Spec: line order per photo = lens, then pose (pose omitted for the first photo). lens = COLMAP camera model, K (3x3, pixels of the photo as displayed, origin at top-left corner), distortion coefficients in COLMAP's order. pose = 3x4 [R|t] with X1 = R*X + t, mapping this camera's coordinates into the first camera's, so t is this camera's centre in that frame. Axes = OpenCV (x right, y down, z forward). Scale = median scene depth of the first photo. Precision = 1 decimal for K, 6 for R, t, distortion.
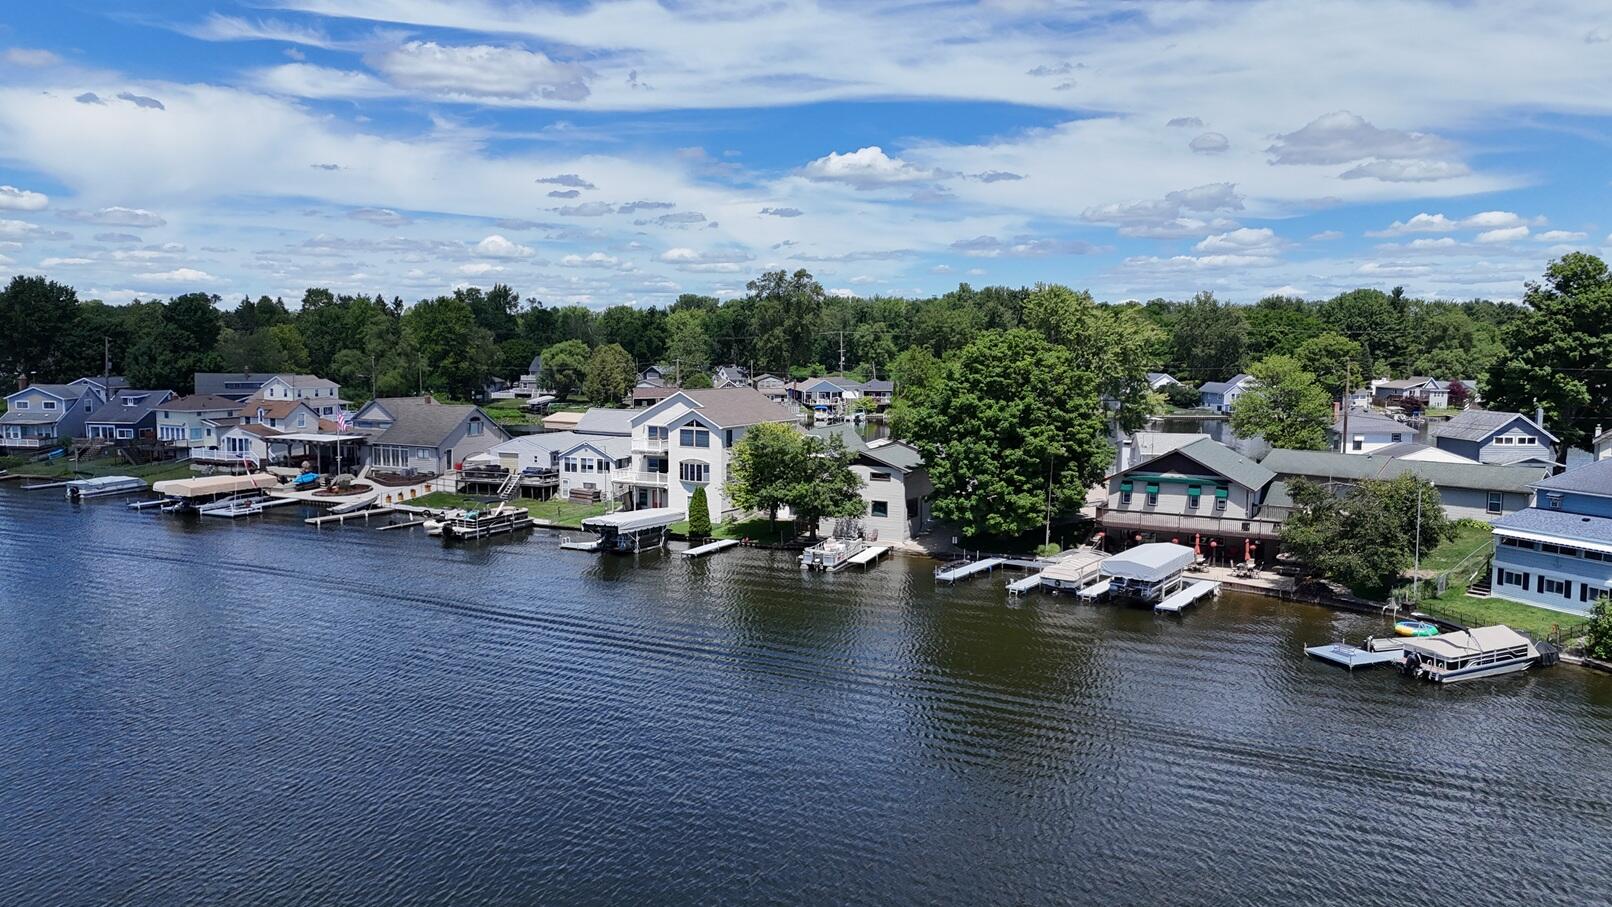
lens RADIAL K [[1176.1, 0, 807.4], [0, 1176.1, 435.1], [0, 0, 1]] dist [0.106185, -0.136433]
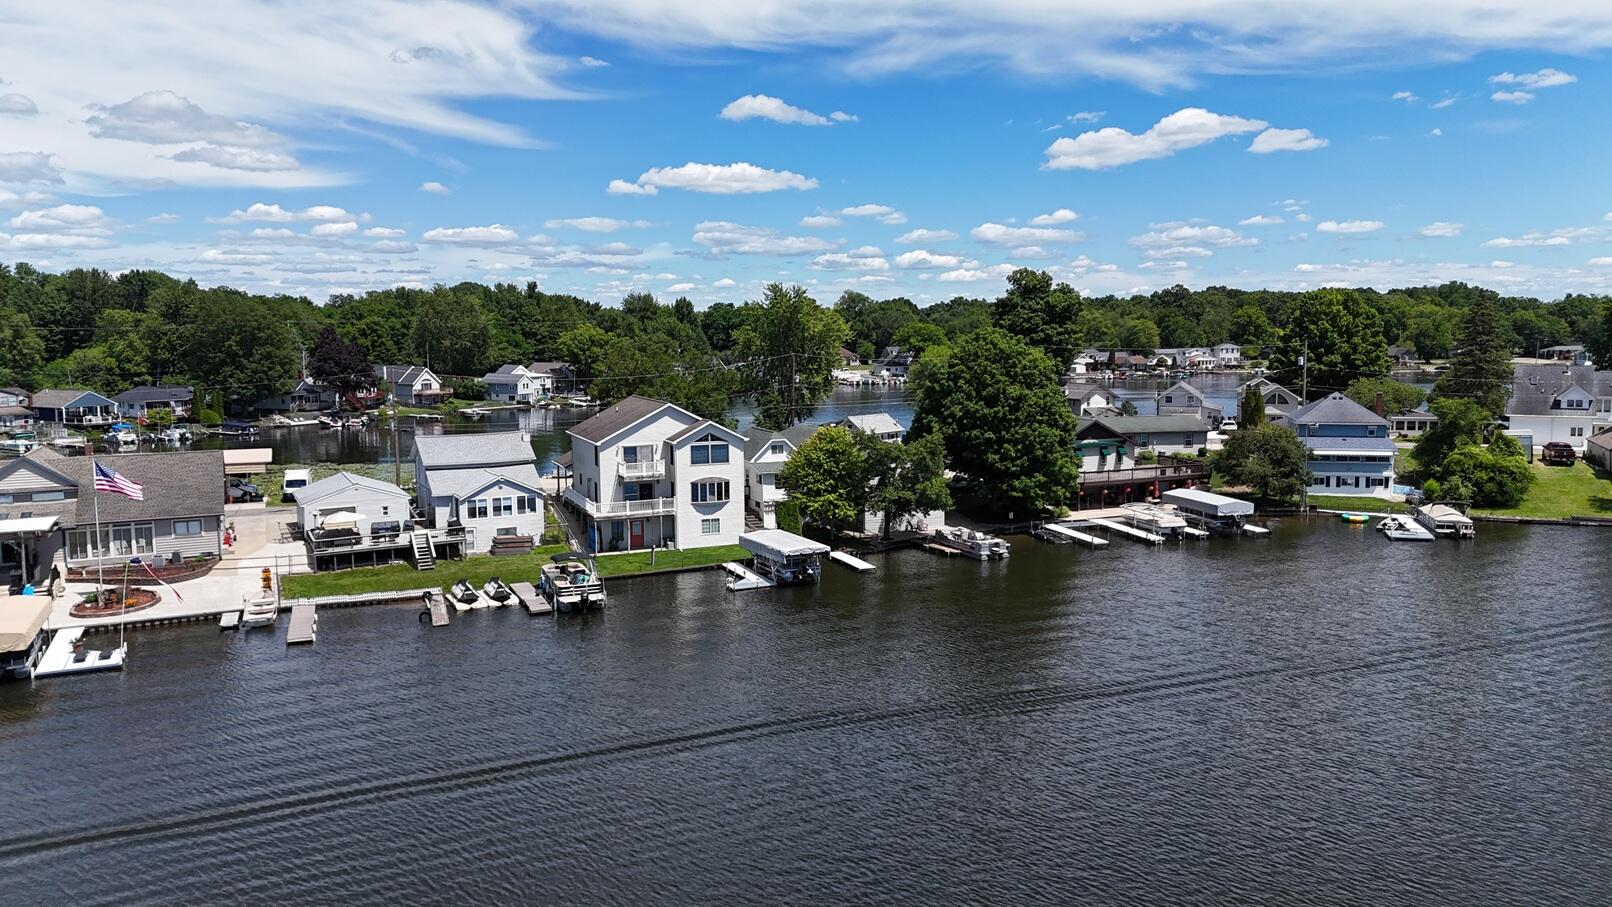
lens RADIAL K [[1176.1, 0, 807.4], [0, 1176.1, 435.1], [0, 0, 1]] dist [0.106185, -0.136433]
pose [[0.623647, -0.086061, 0.776954, -0.656544], [0.077742, 0.995822, 0.047903, -0.042983], [-0.777831, 0.030528, 0.627732, 0.335599]]
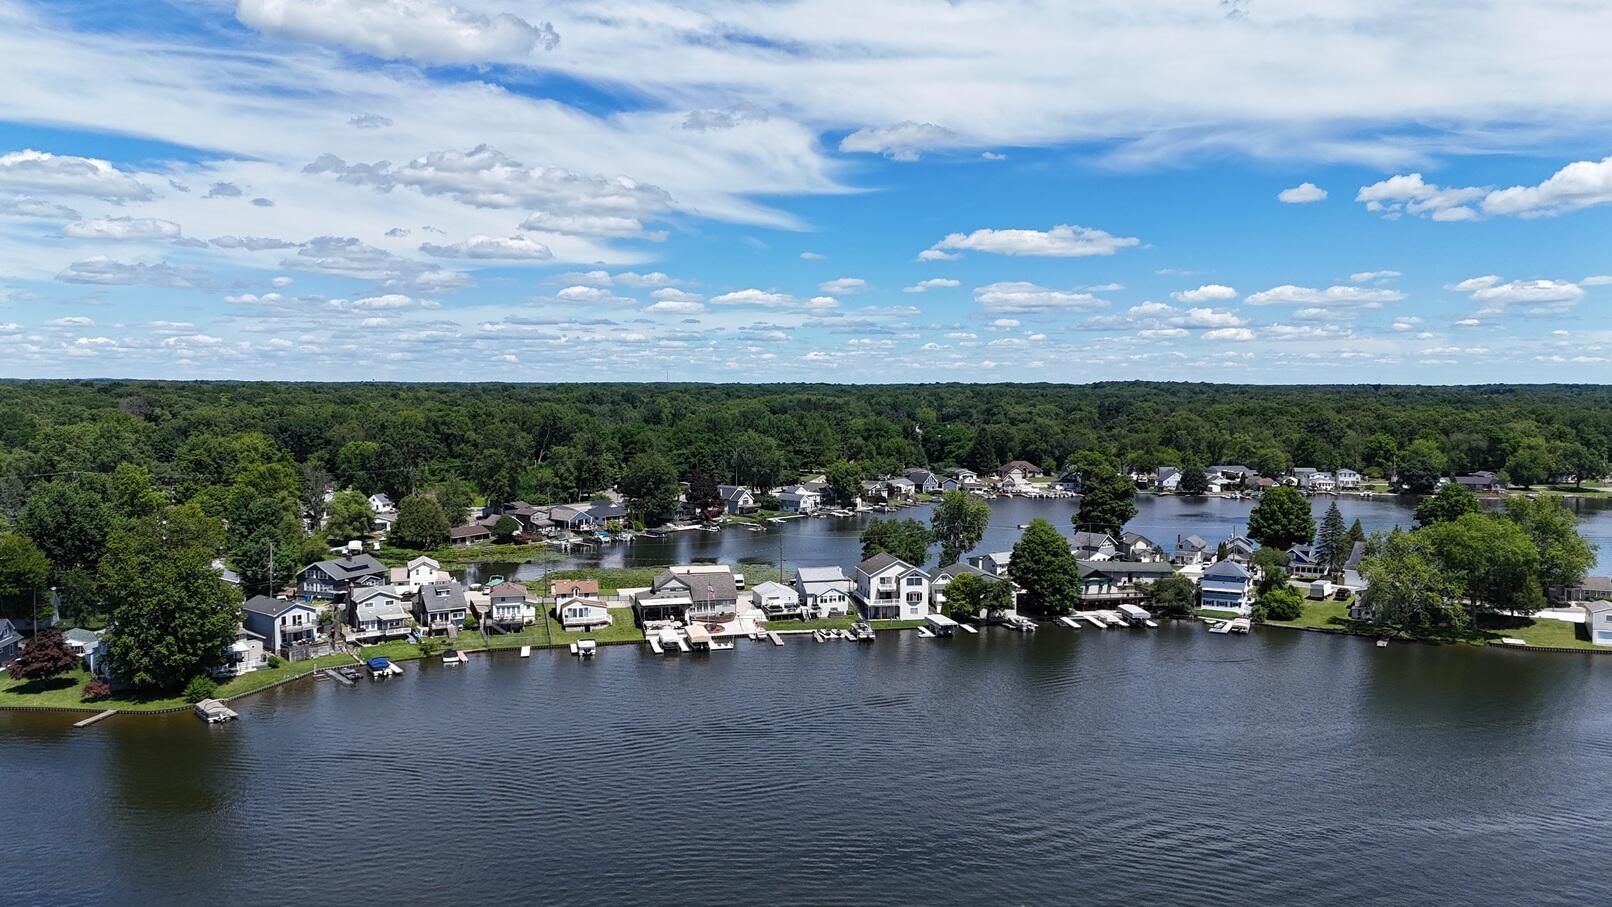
lens RADIAL K [[1176.1, 0, 807.4], [0, 1176.1, 435.1], [0, 0, 1]] dist [0.106185, -0.136433]
pose [[0.761175, -0.033225, 0.647695, -1.480689], [0.055126, 0.998387, -0.013570, -0.223989], [-0.646200, 0.046034, 0.761779, -0.505627]]
